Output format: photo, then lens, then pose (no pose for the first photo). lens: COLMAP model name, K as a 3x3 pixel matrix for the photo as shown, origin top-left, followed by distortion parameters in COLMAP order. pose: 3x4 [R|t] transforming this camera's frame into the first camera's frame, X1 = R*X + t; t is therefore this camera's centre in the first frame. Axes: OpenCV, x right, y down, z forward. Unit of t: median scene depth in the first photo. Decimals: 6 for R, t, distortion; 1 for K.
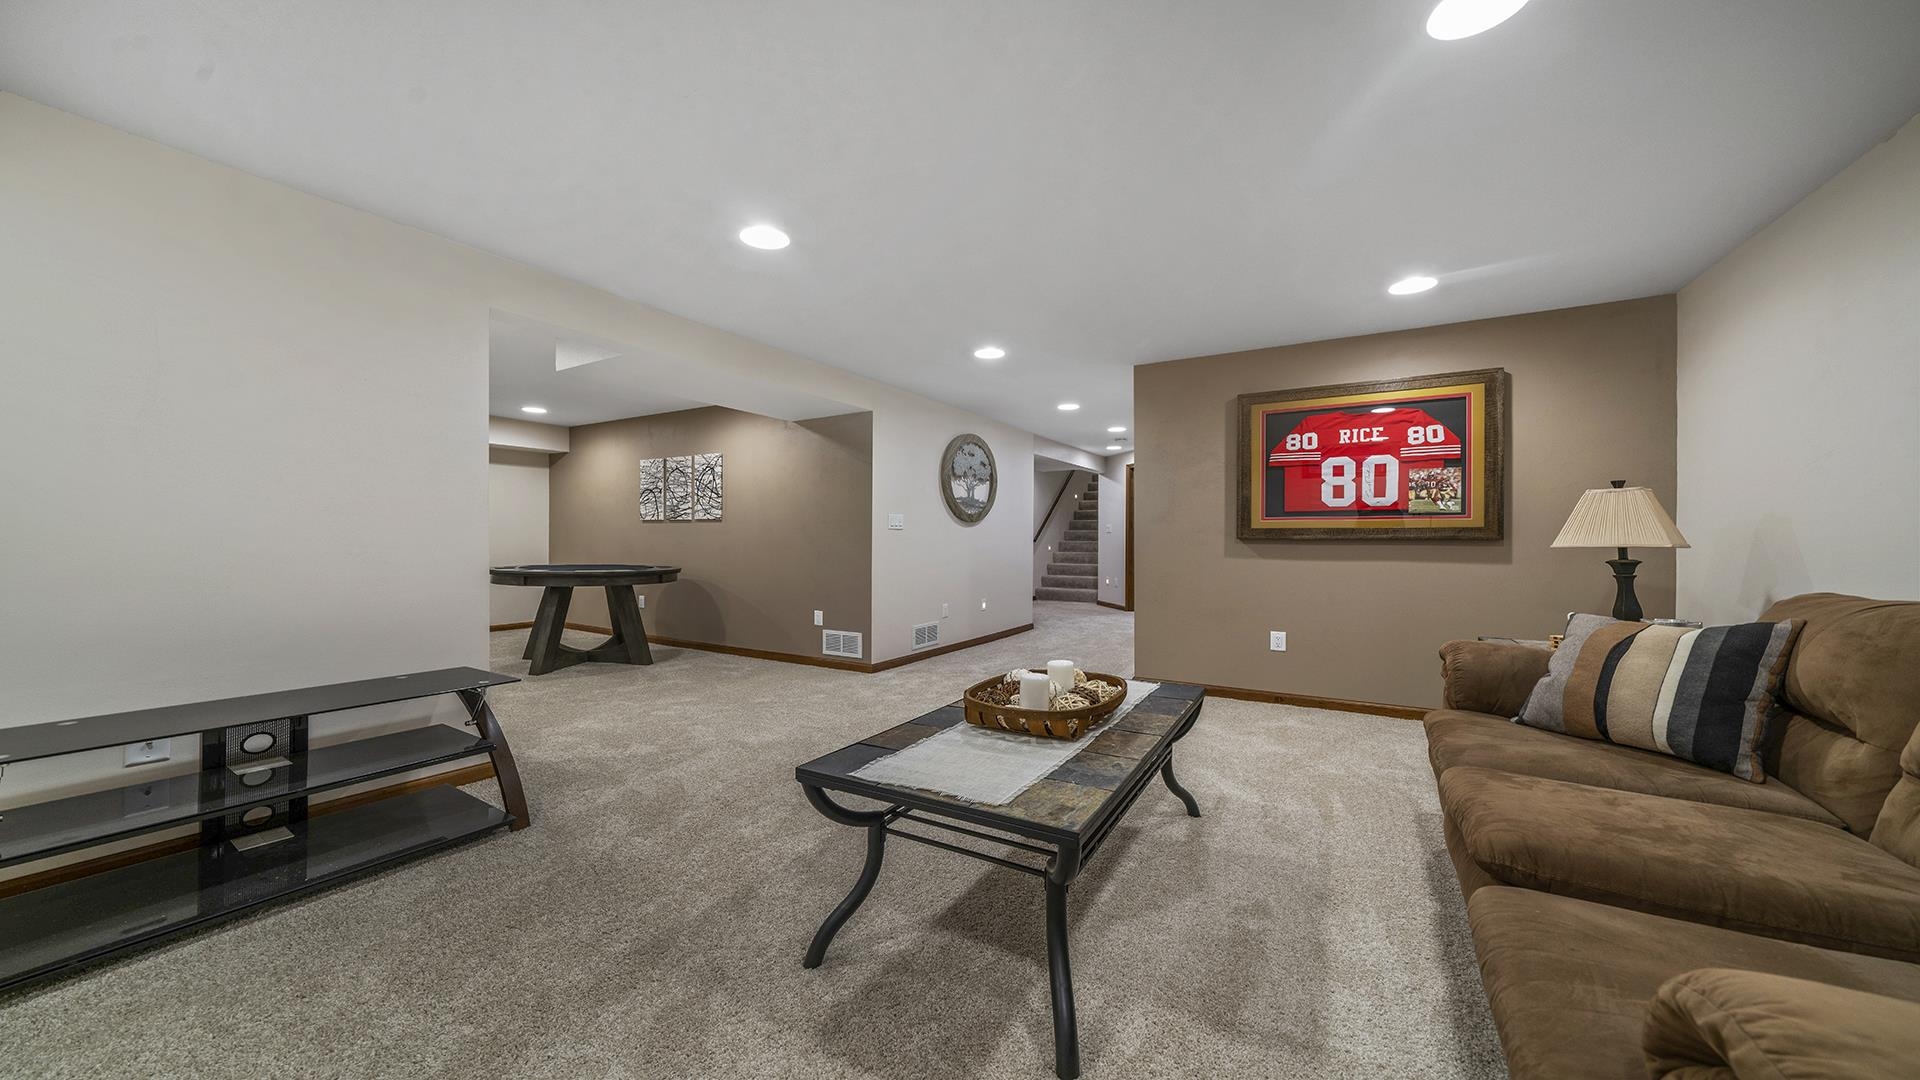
lens RADIAL K [[647.3, 0, 974.6], [0, 647.3, 530.4], [0, 0, 1]] dist [0.002016, 0.000016]
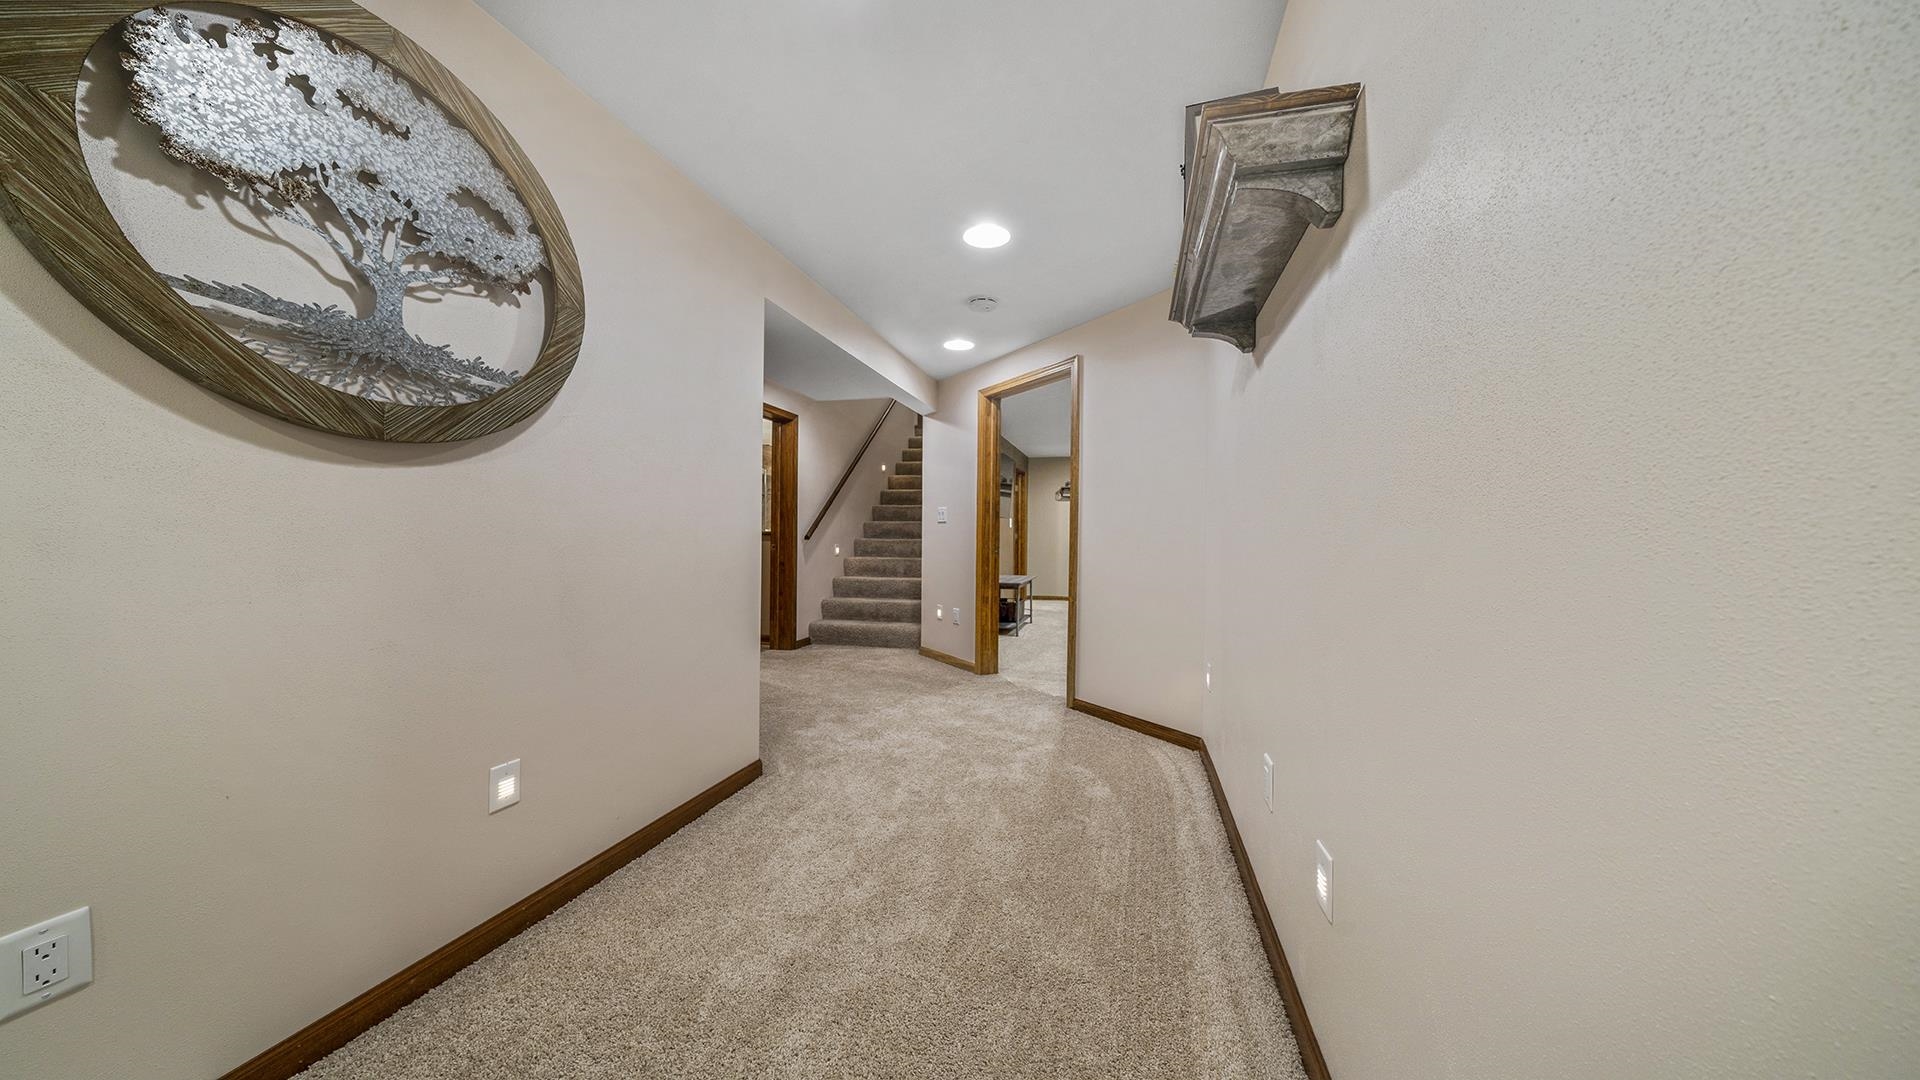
lens RADIAL K [[647.3, 0, 966.2], [0, 647.3, 538.8], [0, 0, 1]] dist [0.002016, 0.000016]
pose [[0.961646, 0.005813, 0.274232, 0.071056], [-0.009783, 0.999866, 0.013110, 0.008502], [-0.274119, -0.015290, 0.961574, 0.433116]]
